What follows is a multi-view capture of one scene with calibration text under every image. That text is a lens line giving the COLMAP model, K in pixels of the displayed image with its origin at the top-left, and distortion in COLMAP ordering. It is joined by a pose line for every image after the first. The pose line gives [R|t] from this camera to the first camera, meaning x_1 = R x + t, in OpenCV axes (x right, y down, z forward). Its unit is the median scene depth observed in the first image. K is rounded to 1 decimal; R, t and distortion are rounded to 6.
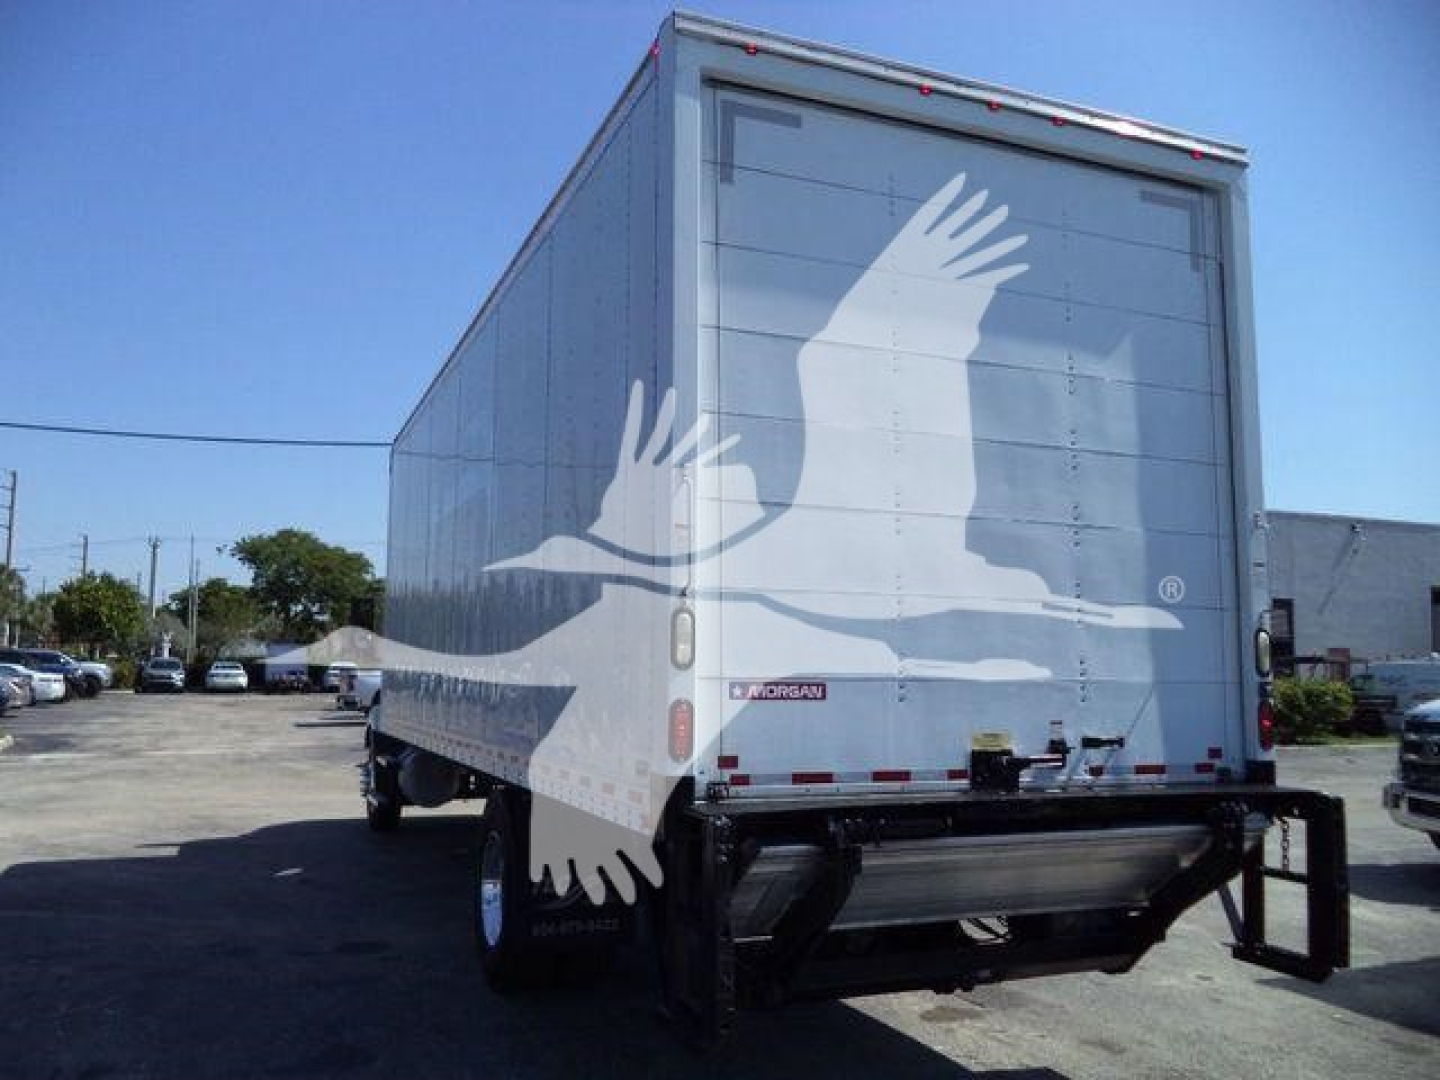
lens RADIAL K [[1167.3, 0, 704.9], [0, 1167.3, 554.7], [0, 0, 1]] dist [-0.037429, 0.025659]
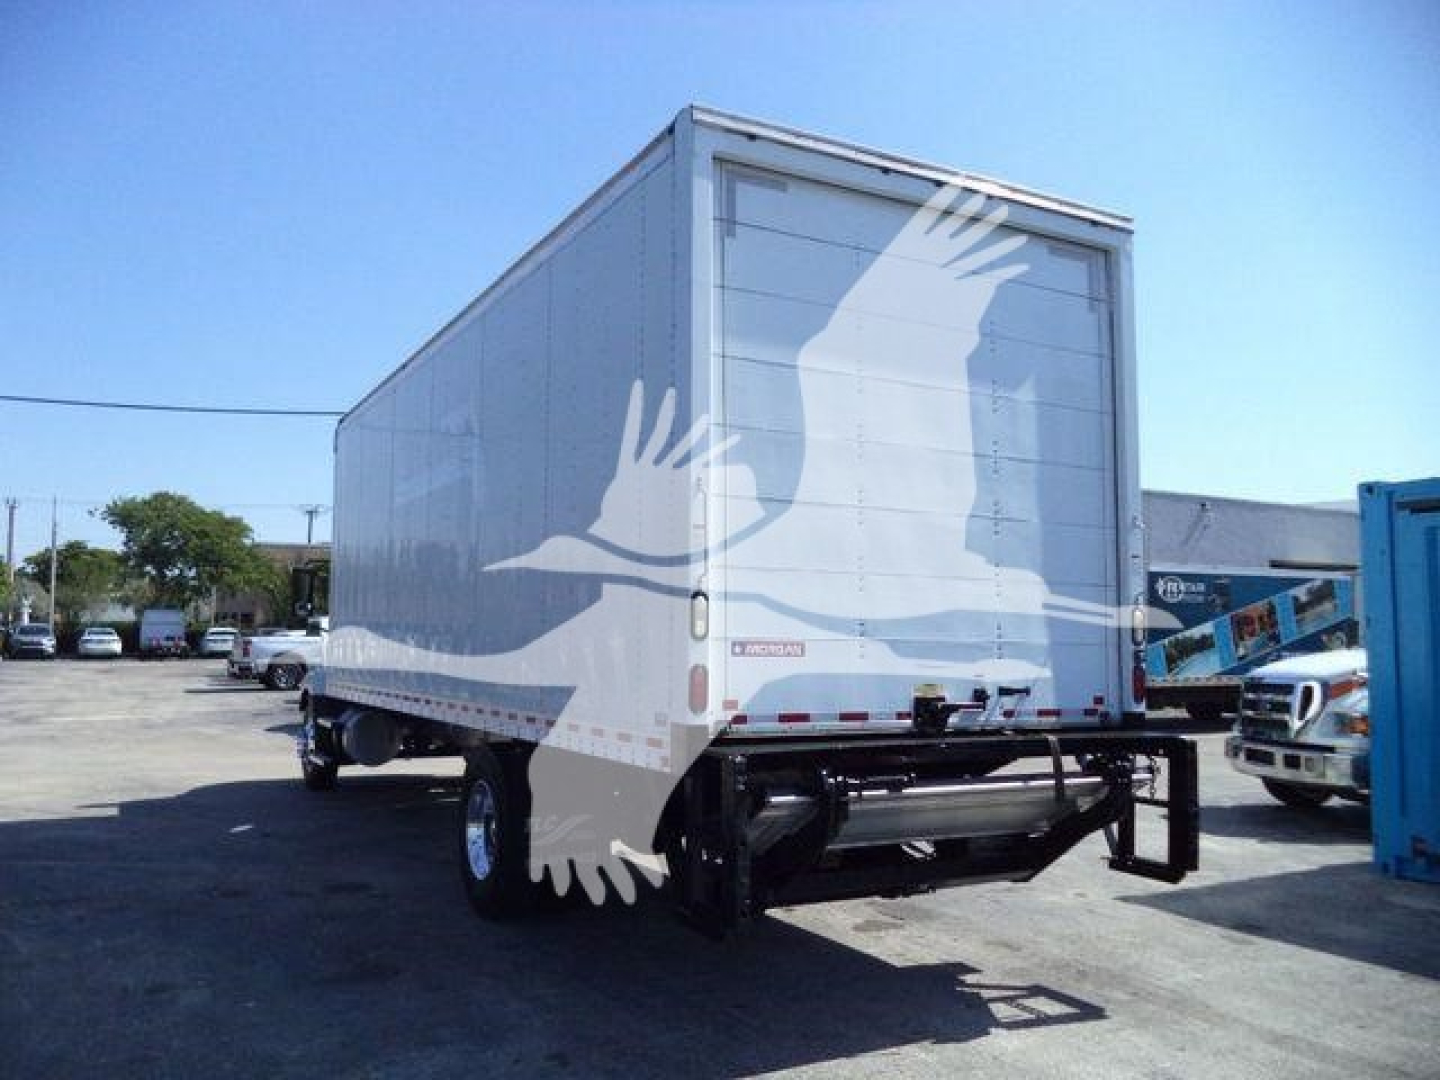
lens RADIAL K [[1167.3, 0, 723.3], [0, 1167.3, 537.2], [0, 0, 1]] dist [-0.037429, 0.025659]
pose [[0.992783, 0.011773, 0.119343, -0.094406], [-0.013223, 0.999848, 0.011365, -0.011545], [-0.119191, -0.012861, 0.992788, -0.159892]]
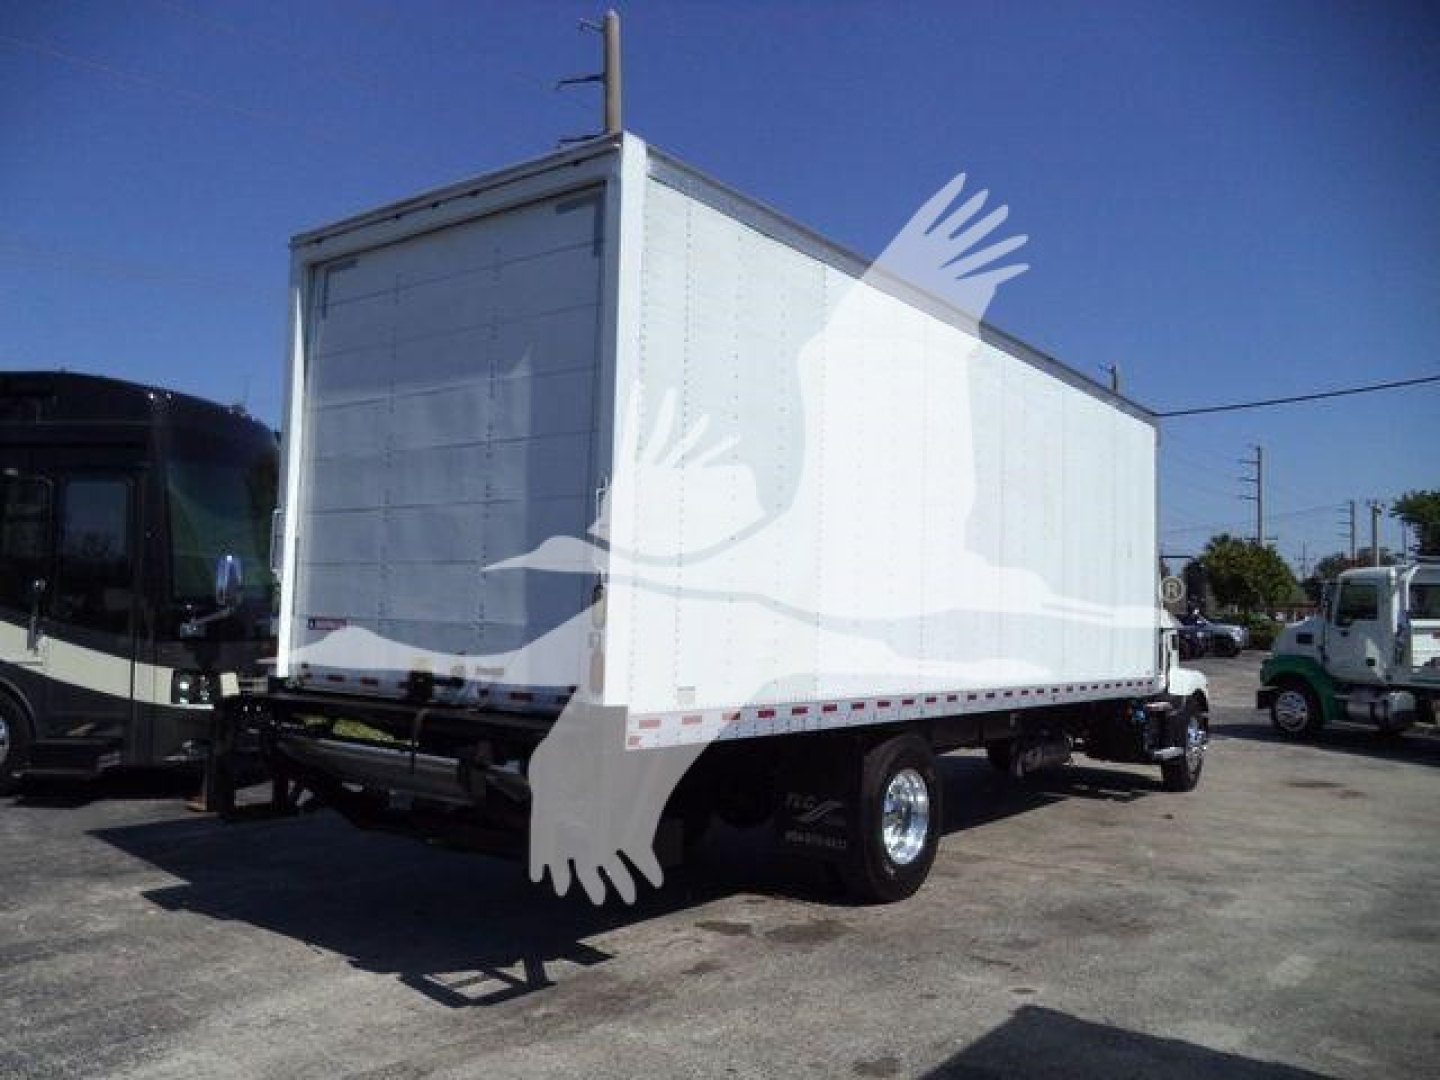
lens RADIAL K [[1167.3, 0, 714.3], [0, 1167.3, 532.8], [0, 0, 1]] dist [-0.037429, 0.025659]
pose [[0.511639, -0.058053, -0.857237, 1.216452], [0.067570, 0.997343, -0.027212, 0.048046], [0.856539, -0.044001, 0.514203, 0.438149]]
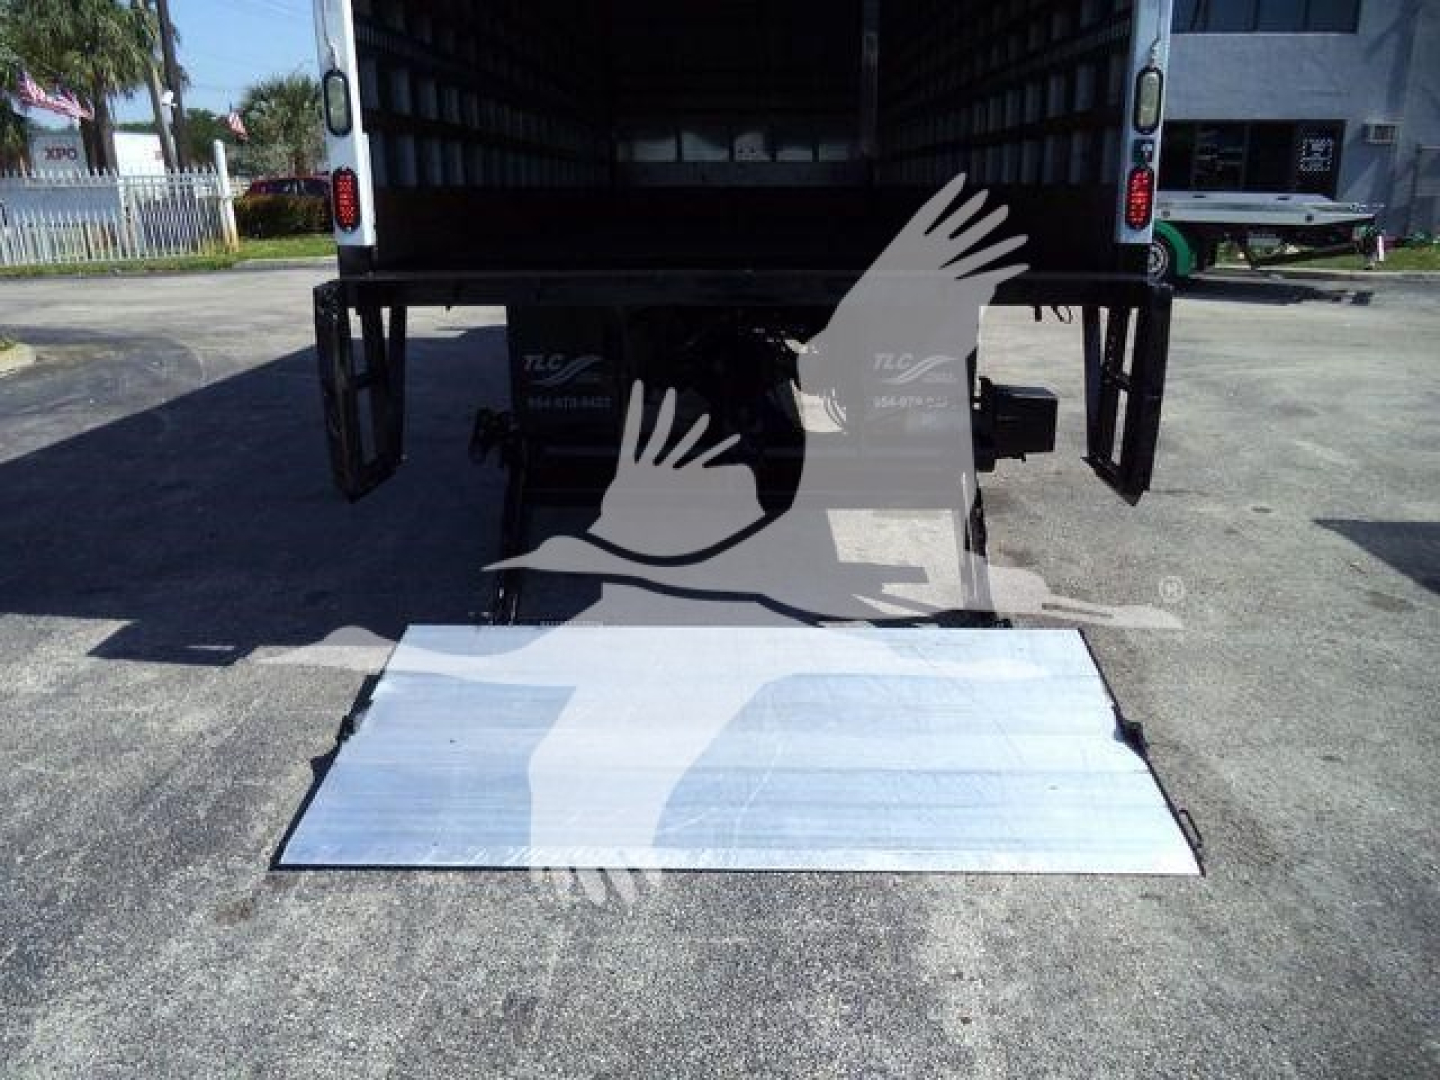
lens RADIAL K [[1167.3, 0, 712.1], [0, 1167.3, 534.4], [0, 0, 1]] dist [-0.037429, 0.025659]
pose [[0.917082, 0.101130, -0.385660, 0.444135], [0.054889, 0.926061, 0.373361, 0.045654], [0.394903, -0.363571, 0.843723, 0.113806]]
